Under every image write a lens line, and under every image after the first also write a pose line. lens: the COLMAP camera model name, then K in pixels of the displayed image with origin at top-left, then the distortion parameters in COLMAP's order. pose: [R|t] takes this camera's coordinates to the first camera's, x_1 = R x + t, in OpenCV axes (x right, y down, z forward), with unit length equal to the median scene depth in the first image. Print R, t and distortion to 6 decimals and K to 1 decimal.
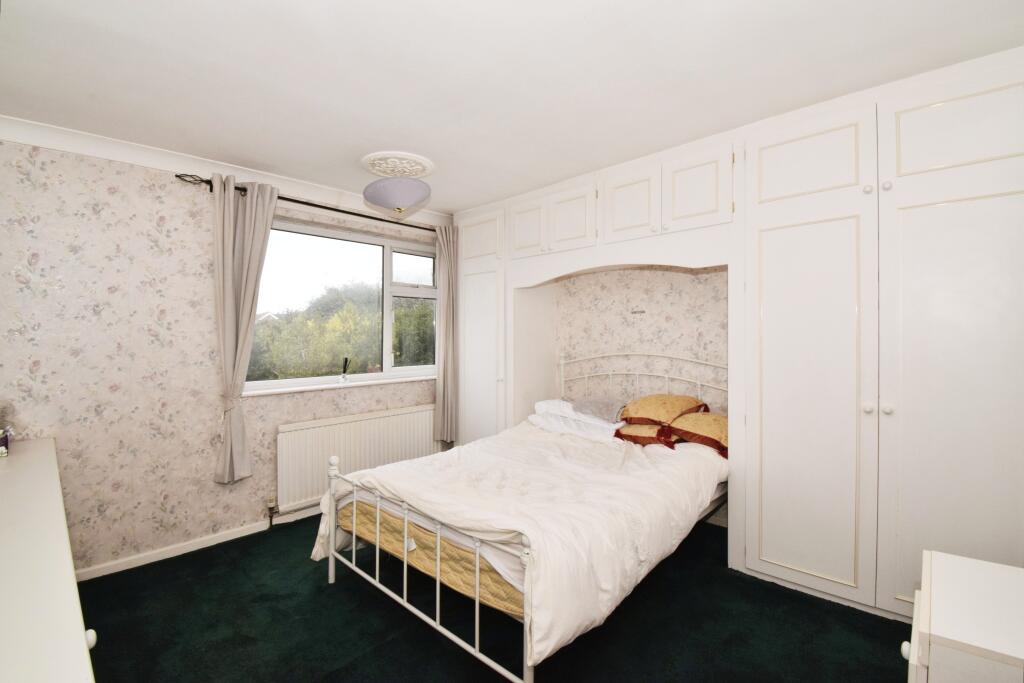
lens RADIAL K [[452.9, 0, 509.2], [0, 452.9, 341.1], [0, 0, 1]] dist [-0.001456, -0.000611]
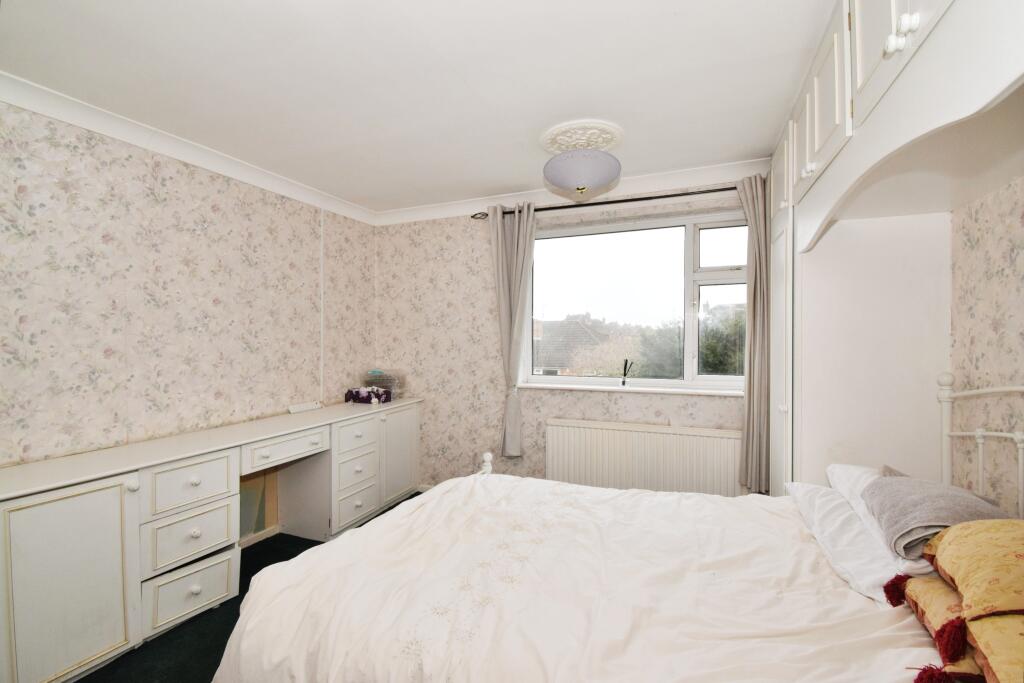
lens RADIAL K [[452.9, 0, 513.5], [0, 452.9, 334.4], [0, 0, 1]] dist [-0.001456, -0.000611]
pose [[0.373256, 0.000688, -0.927728, 0.422526], [-0.008611, 0.999959, -0.002722, -0.009960], [0.927688, 0.009005, 0.373247, 0.468487]]
